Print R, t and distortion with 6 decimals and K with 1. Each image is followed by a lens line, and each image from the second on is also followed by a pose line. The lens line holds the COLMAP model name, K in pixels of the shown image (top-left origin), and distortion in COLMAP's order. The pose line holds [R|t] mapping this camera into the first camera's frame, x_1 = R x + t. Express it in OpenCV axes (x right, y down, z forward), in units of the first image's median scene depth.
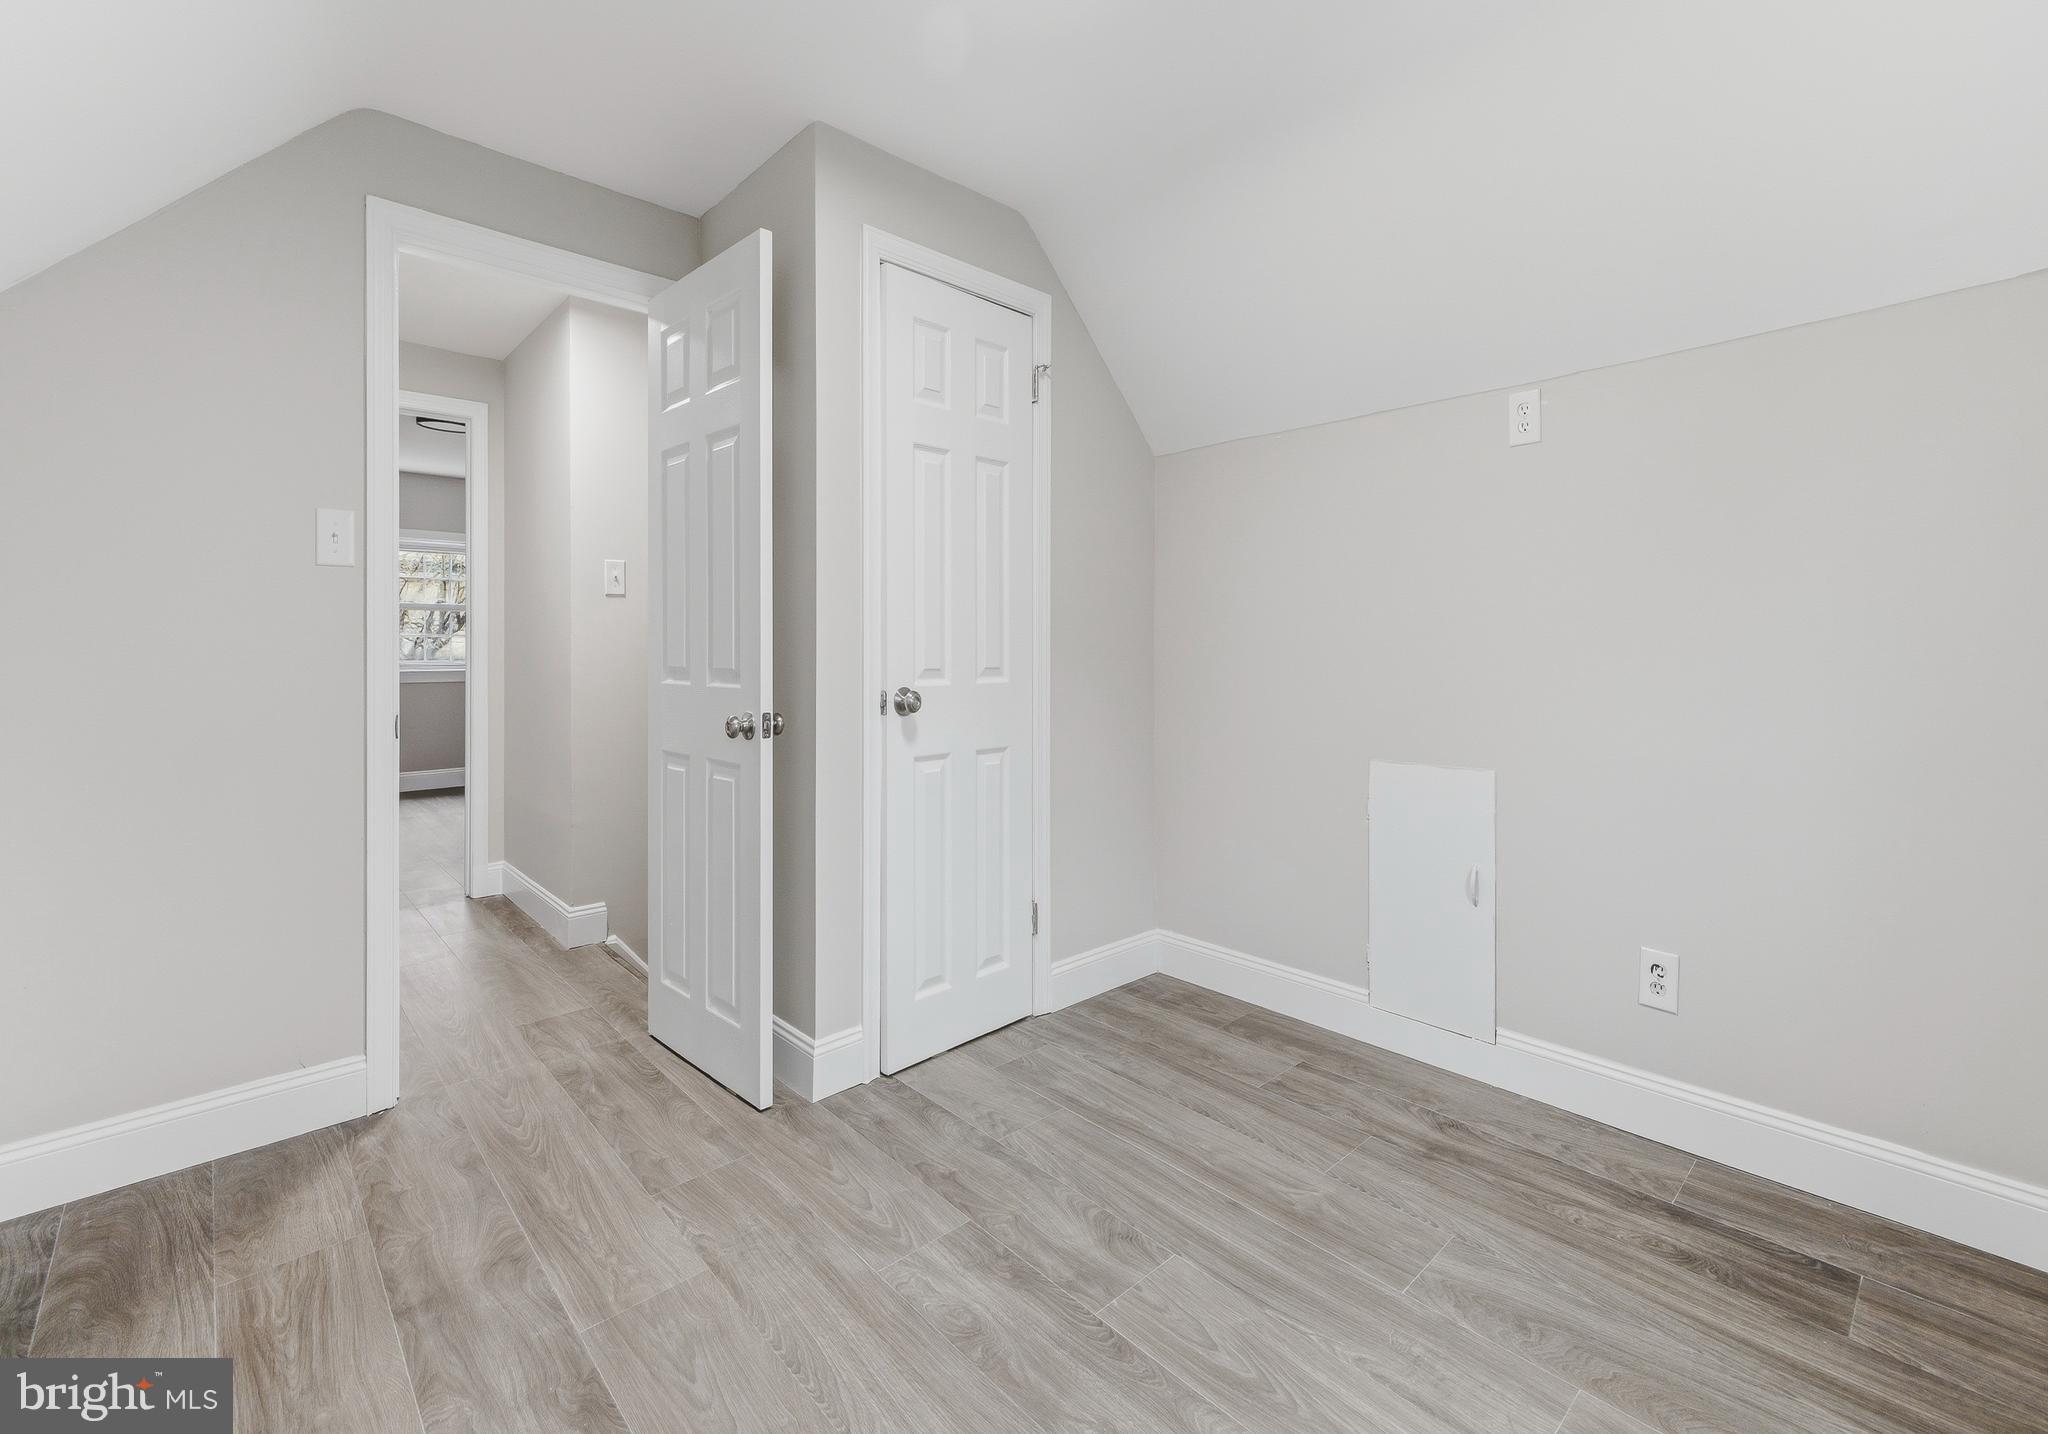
lens RADIAL K [[877.3, 0, 1030.8], [0, 877.3, 649.2], [0, 0, 1]] dist [0.005432, 0.000197]
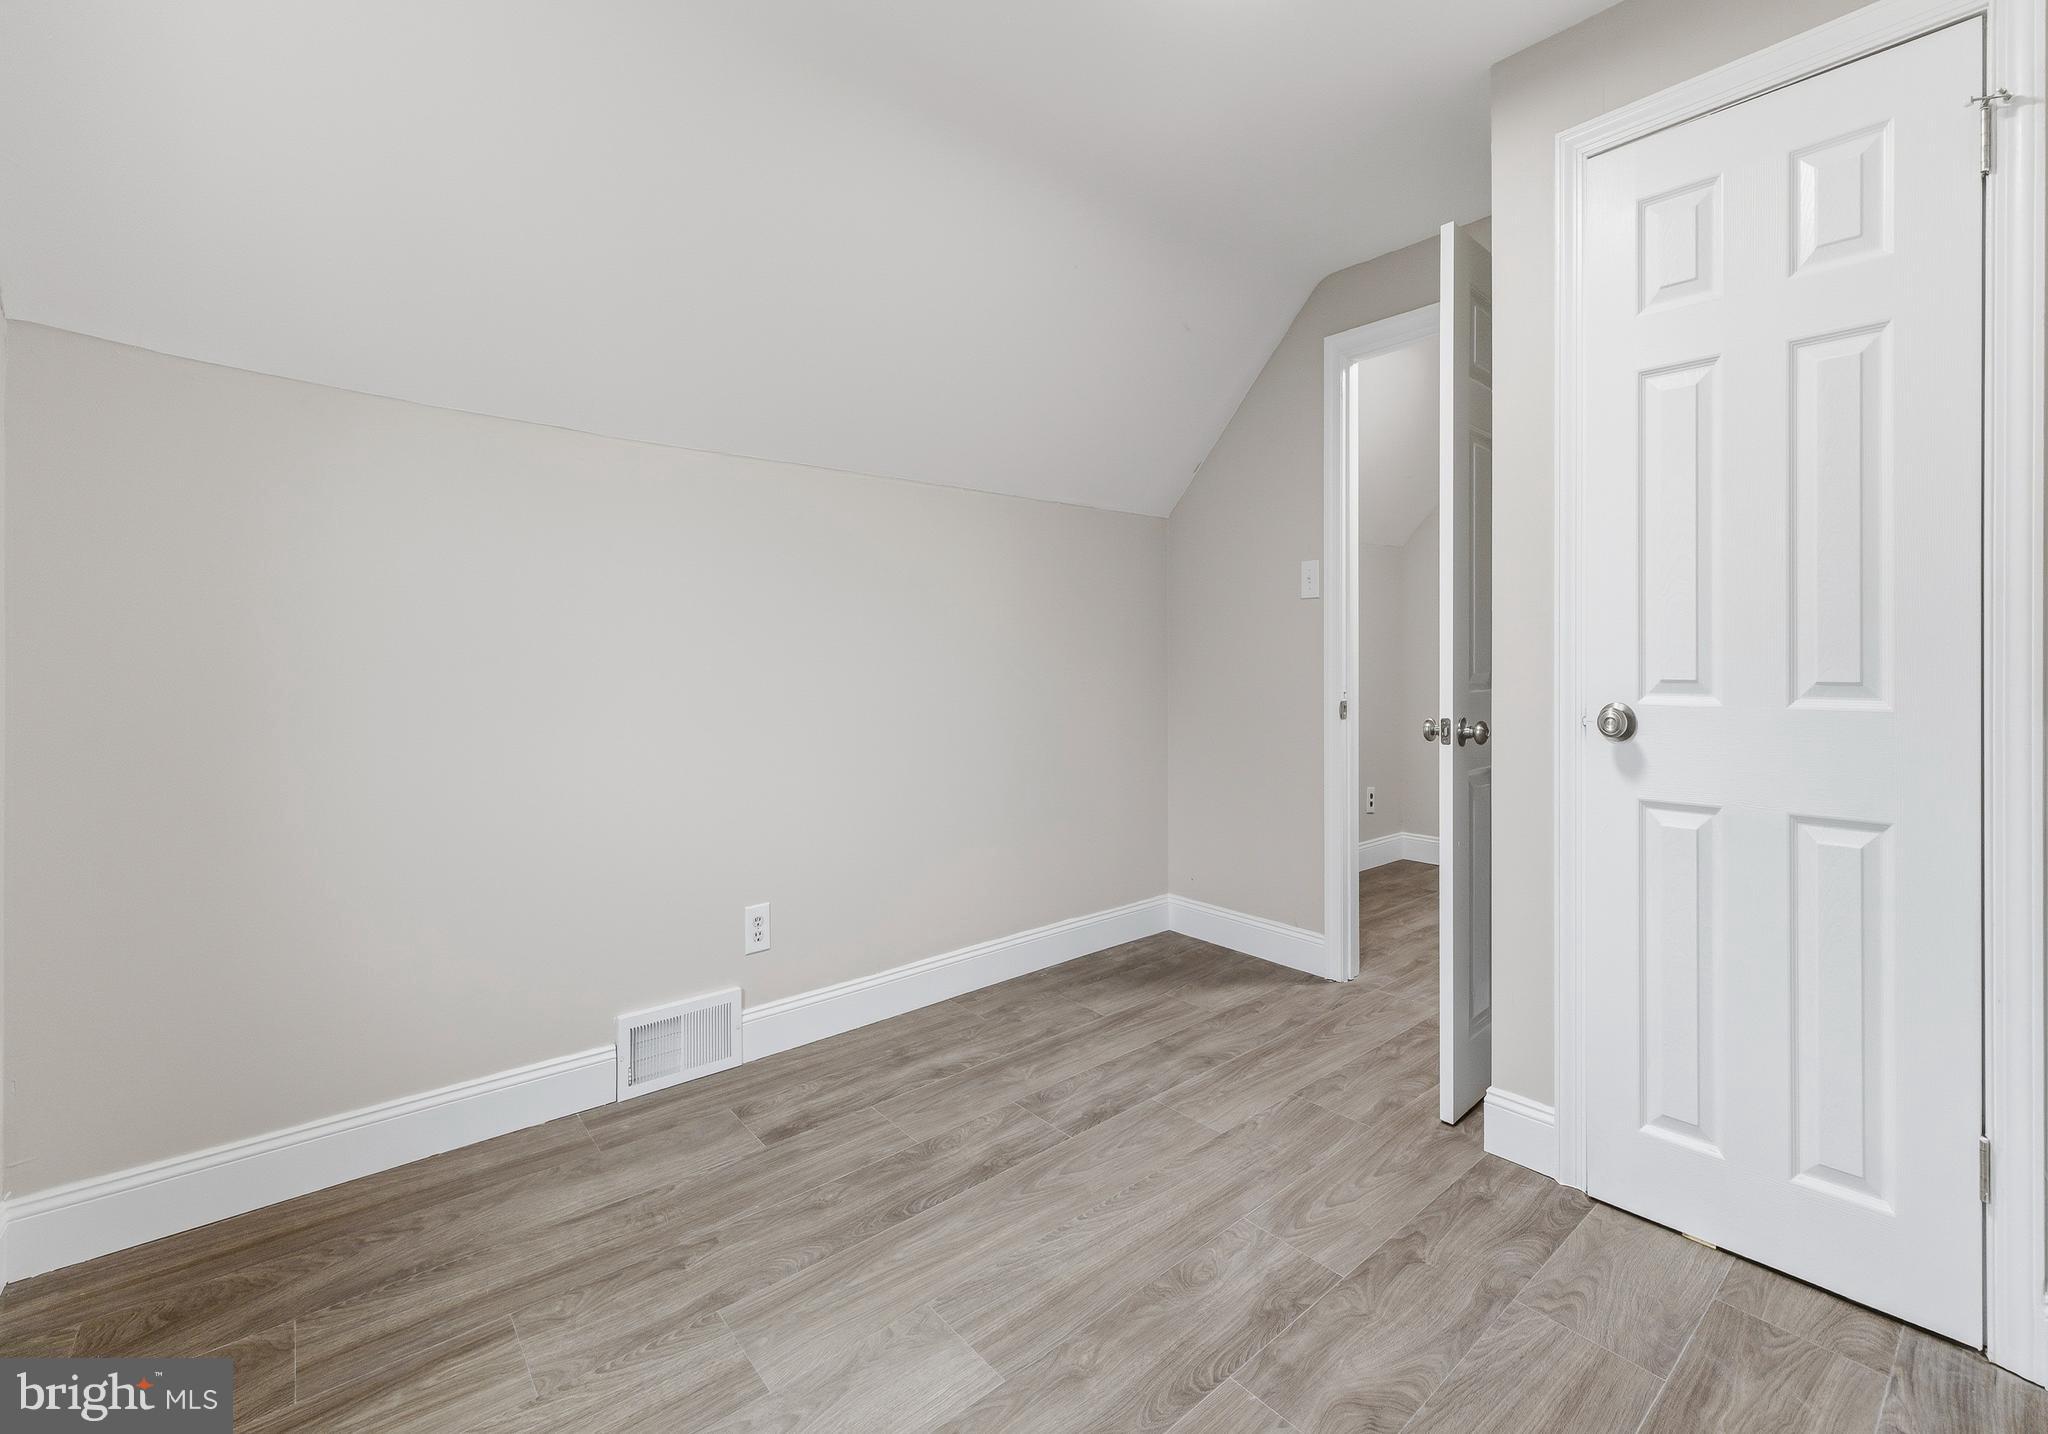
lens RADIAL K [[877.3, 0, 1030.8], [0, 877.3, 649.2], [0, 0, 1]] dist [0.005432, 0.000197]
pose [[-0.043123, -0.006808, -0.999047, 0.784722], [0.002556, 0.999973, -0.006925, 0.001248], [0.999067, -0.002852, -0.043104, 0.650142]]
